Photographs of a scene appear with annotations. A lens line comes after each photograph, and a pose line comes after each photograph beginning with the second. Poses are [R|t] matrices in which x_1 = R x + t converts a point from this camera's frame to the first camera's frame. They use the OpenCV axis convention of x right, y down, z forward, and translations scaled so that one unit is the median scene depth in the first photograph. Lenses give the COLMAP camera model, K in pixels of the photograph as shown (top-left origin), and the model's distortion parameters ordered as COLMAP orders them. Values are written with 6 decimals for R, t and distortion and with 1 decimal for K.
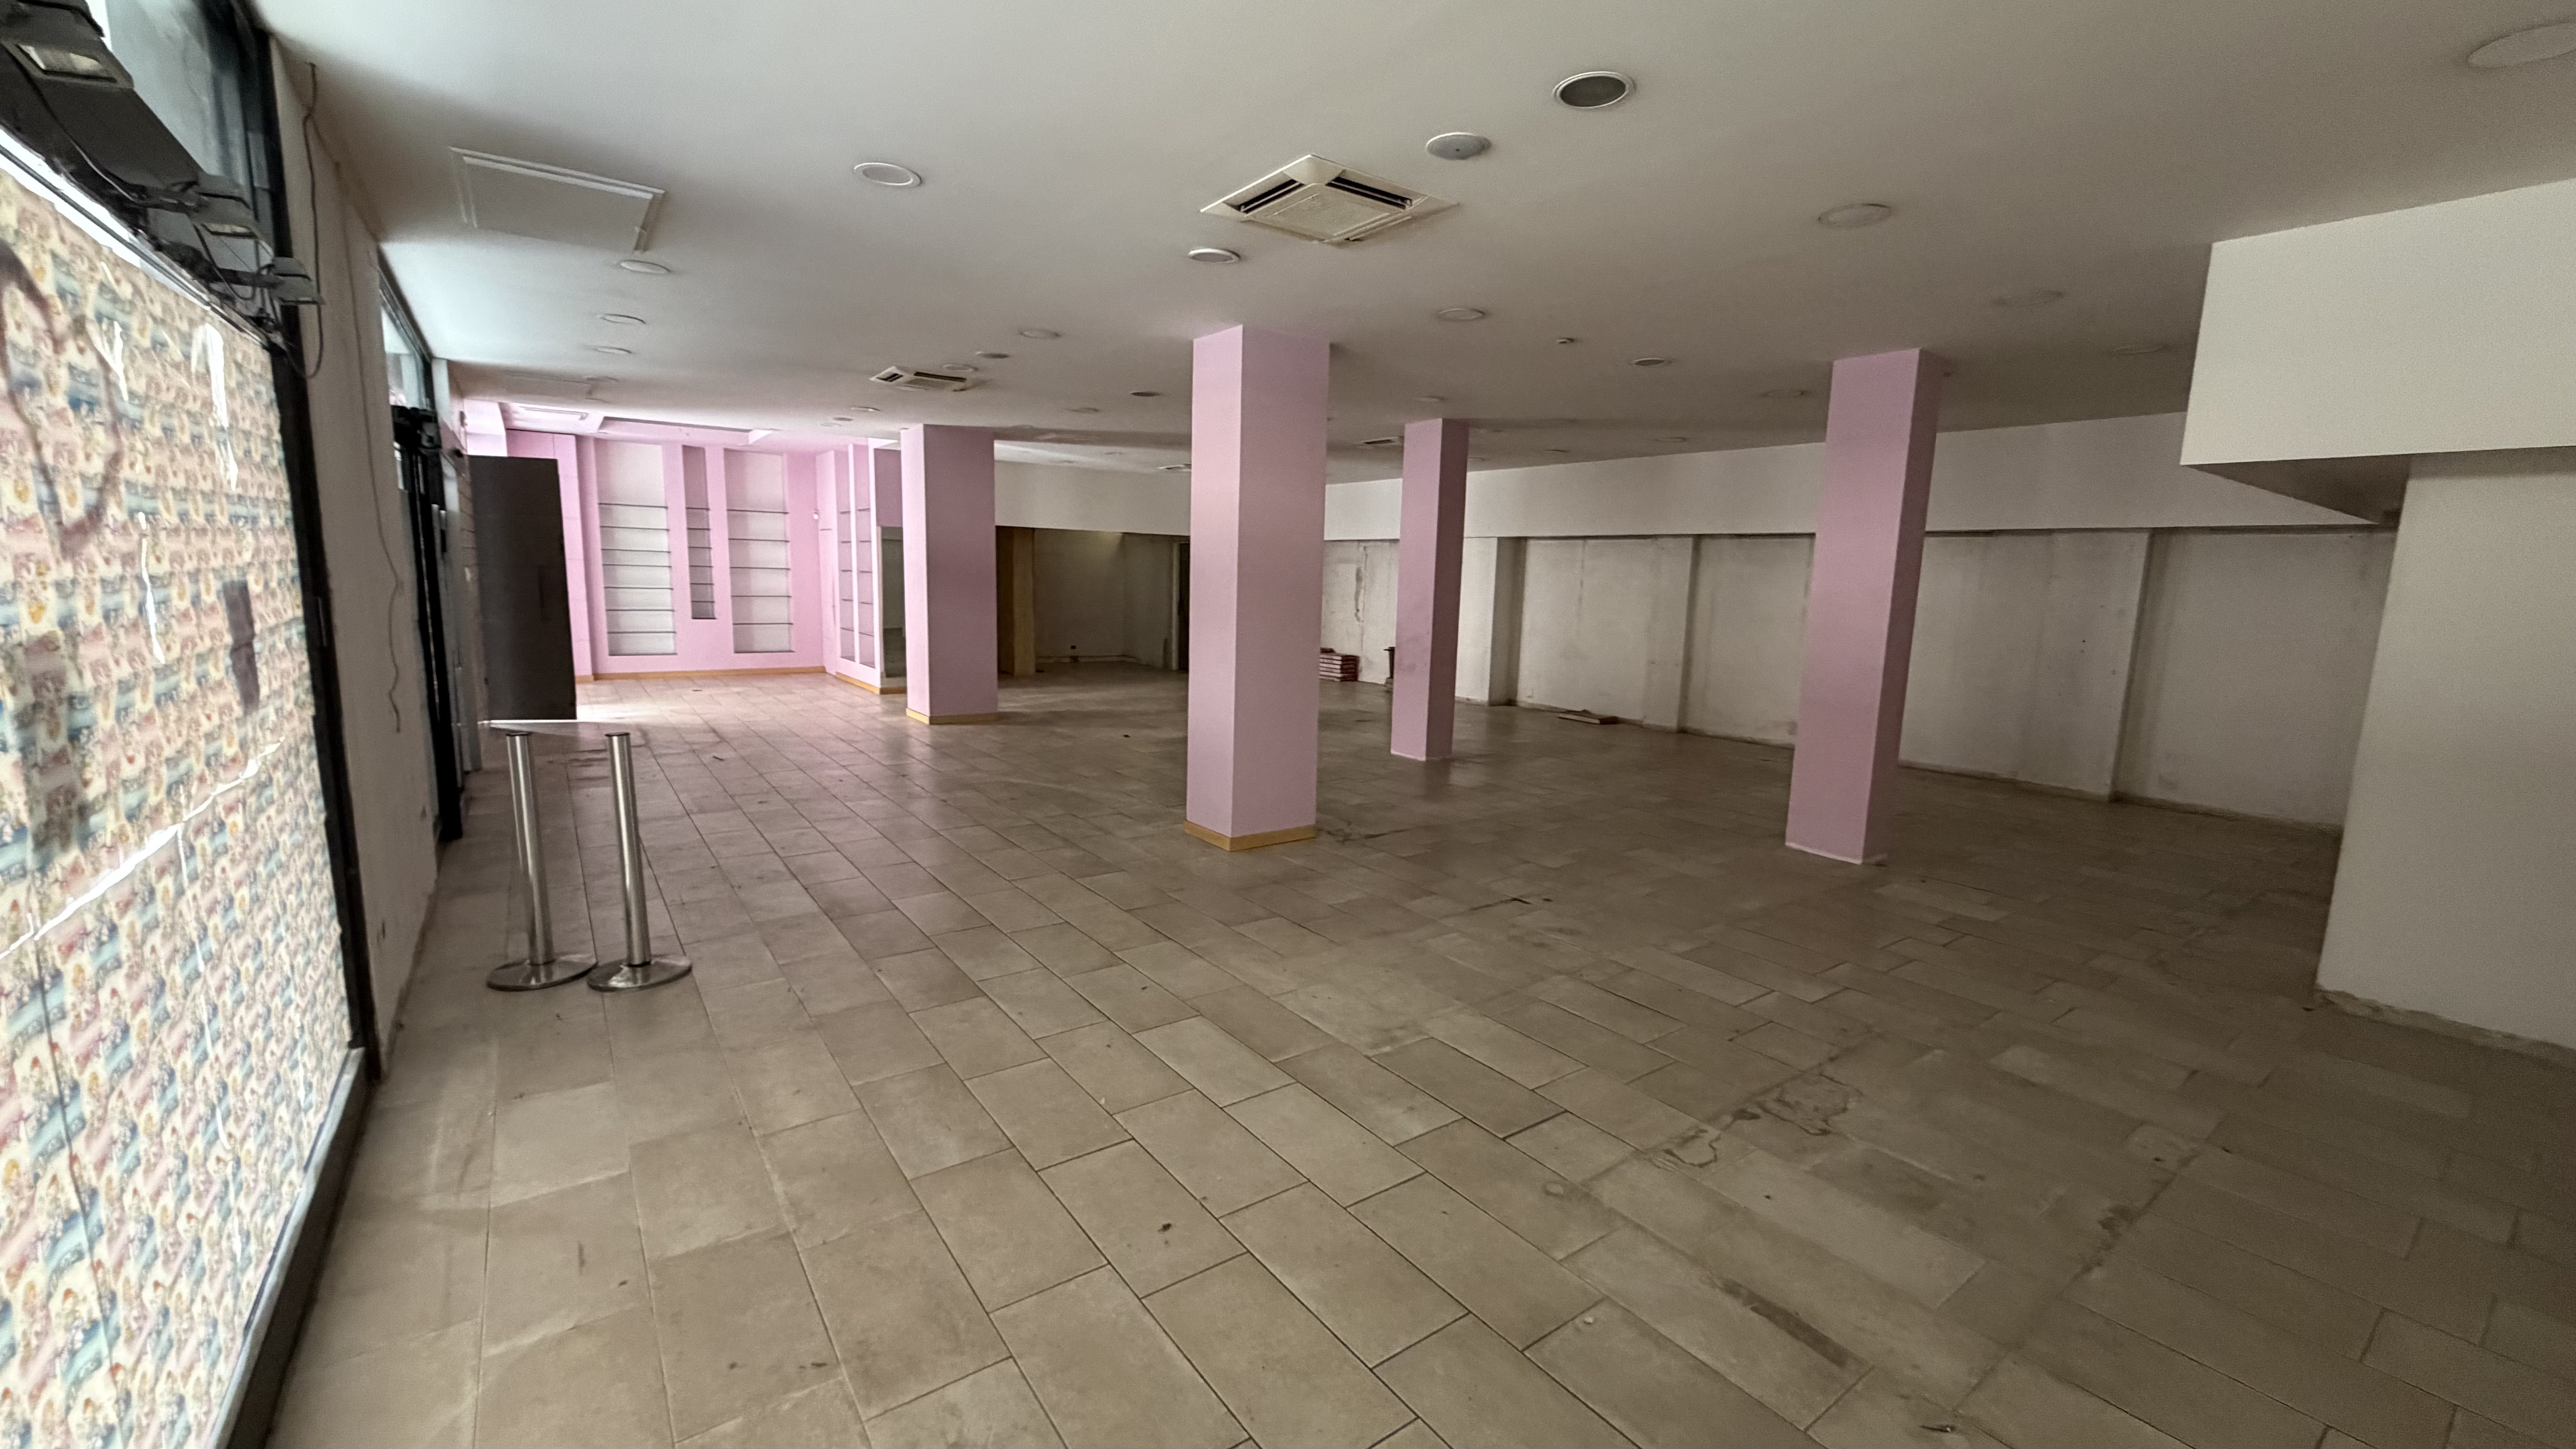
lens RADIAL K [[1027.5, 0, 1288.0], [0, 1027.5, 724.5], [0, 0, 1]] dist [-0.000206, -0.000005]
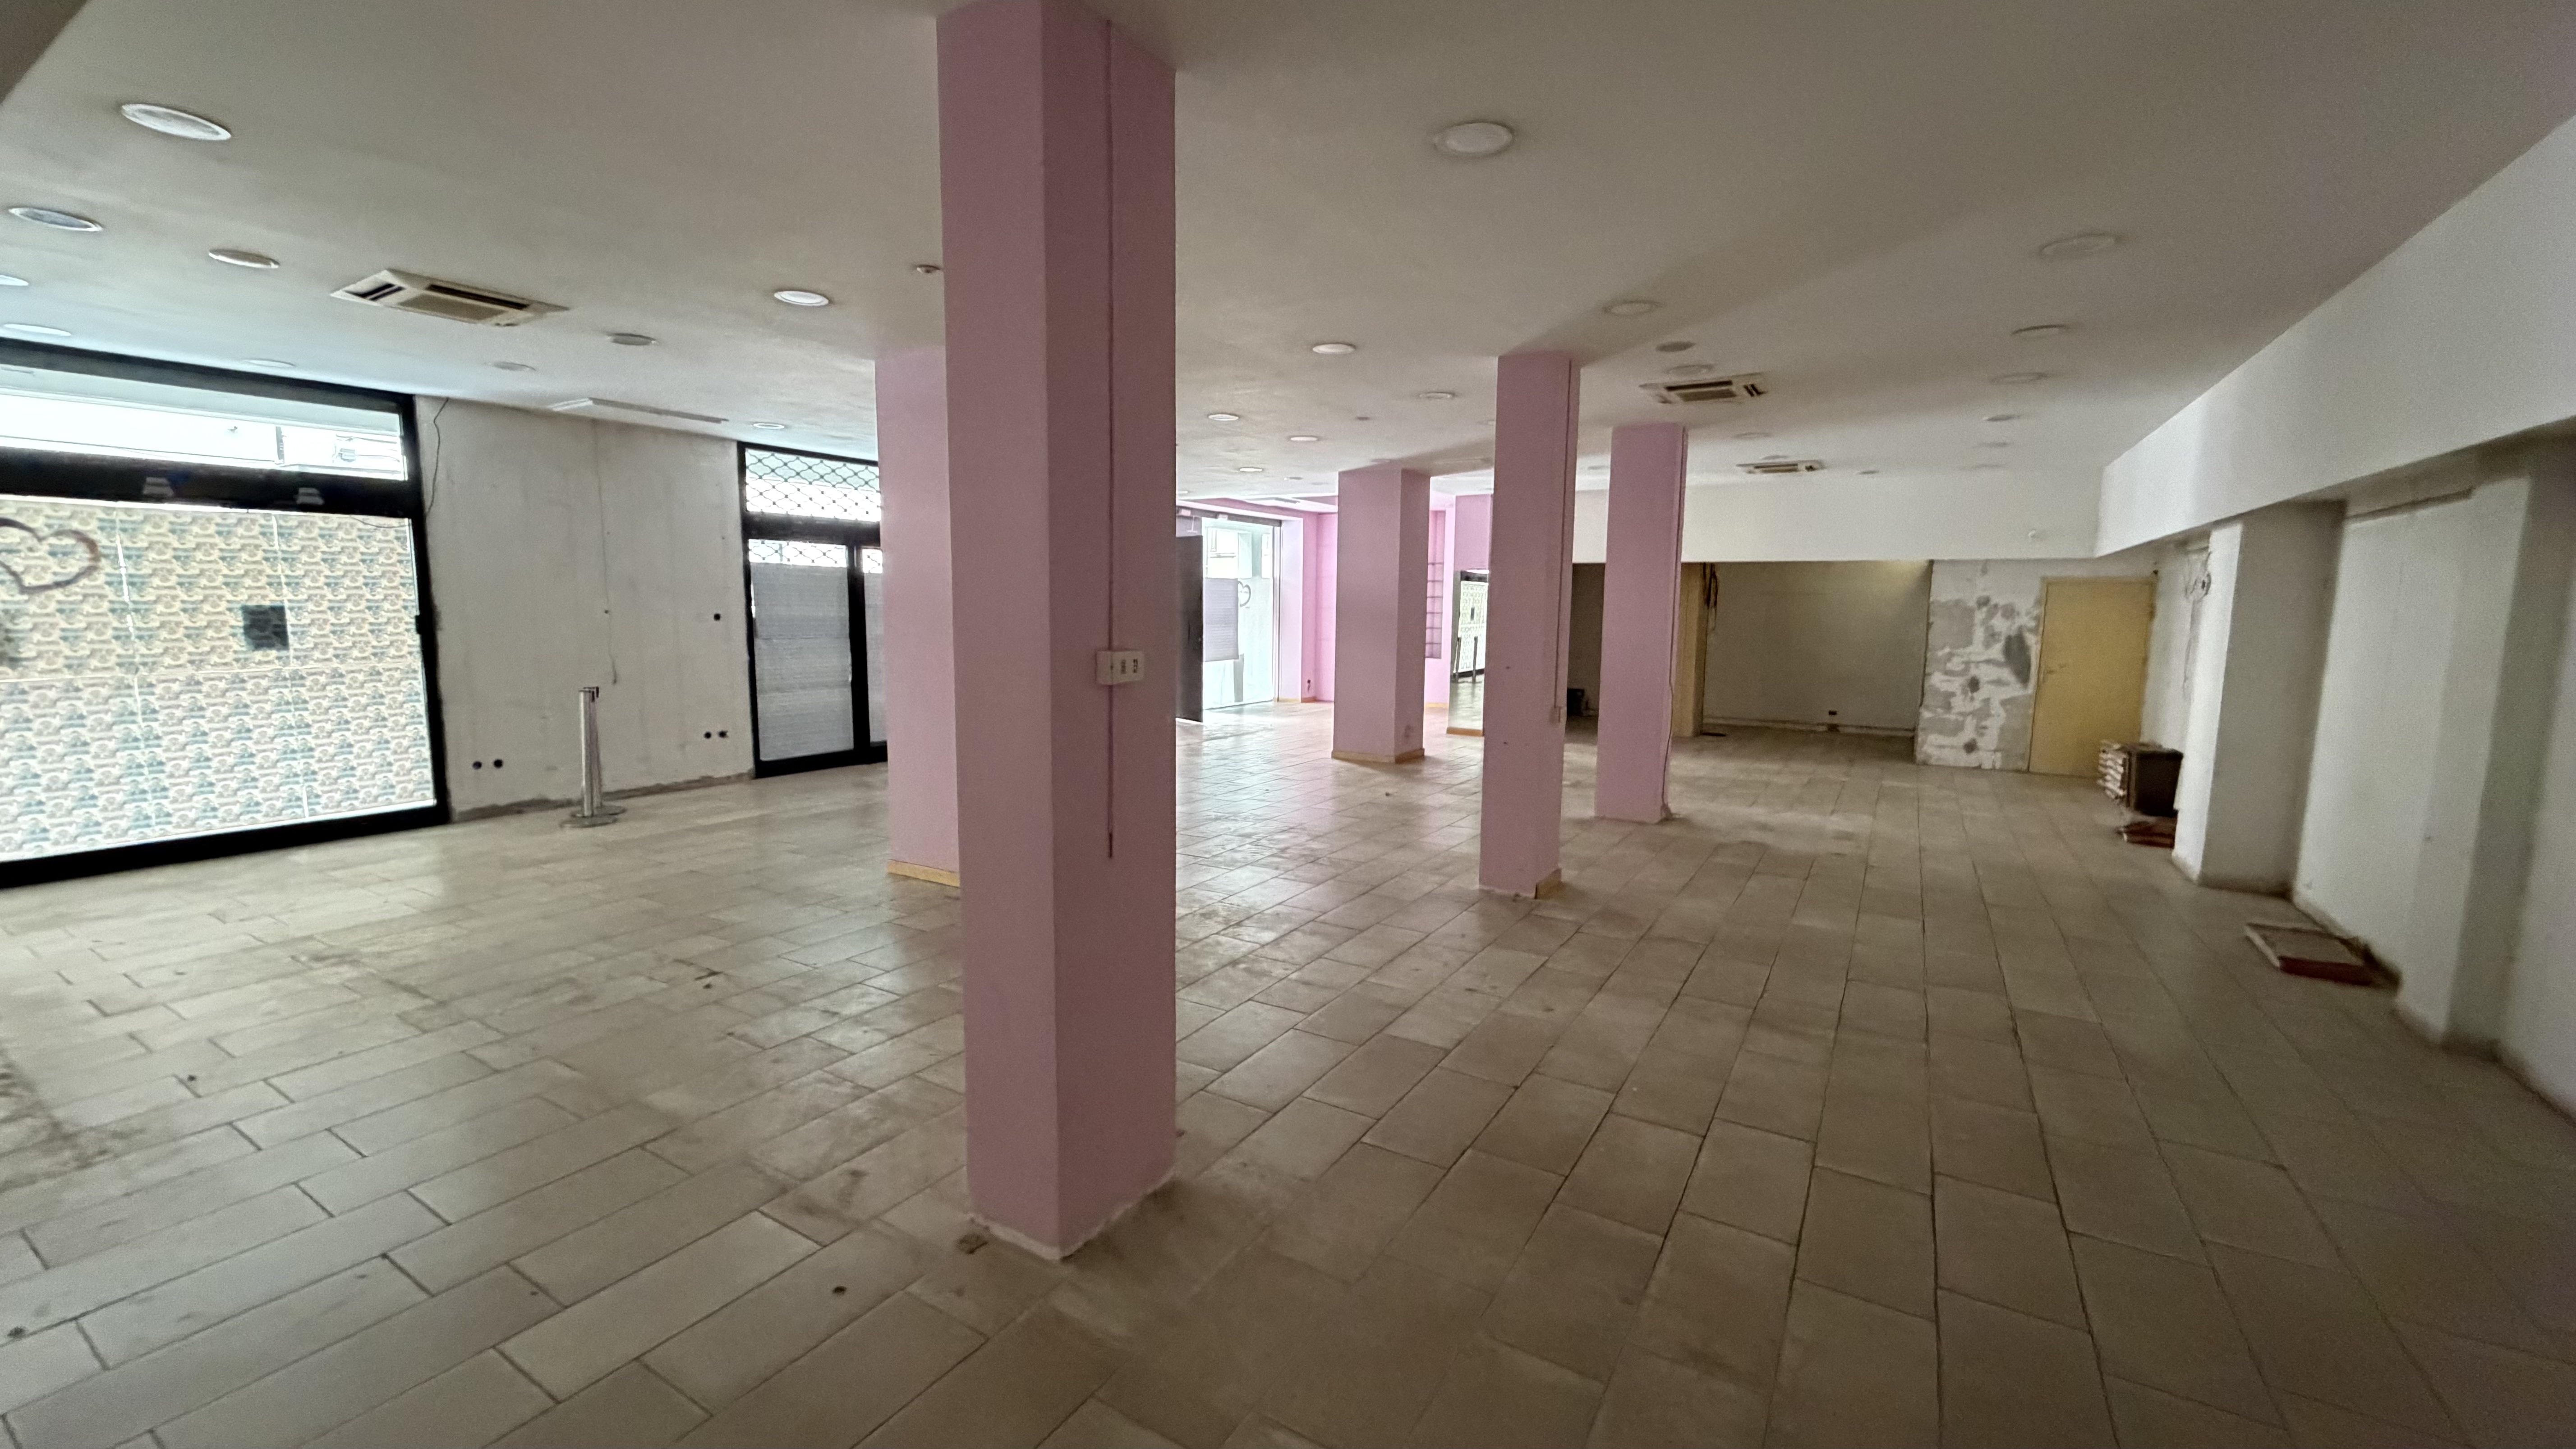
lens RADIAL K [[1027.5, 0, 1288.0], [0, 1027.5, 724.5], [0, 0, 1]] dist [-0.000206, -0.000005]
pose [[0.388384, 0.087371, -0.917346, 1.166611], [-0.137611, 0.989831, 0.036013, -0.128425], [0.911165, 0.112251, 0.396458, 1.073226]]
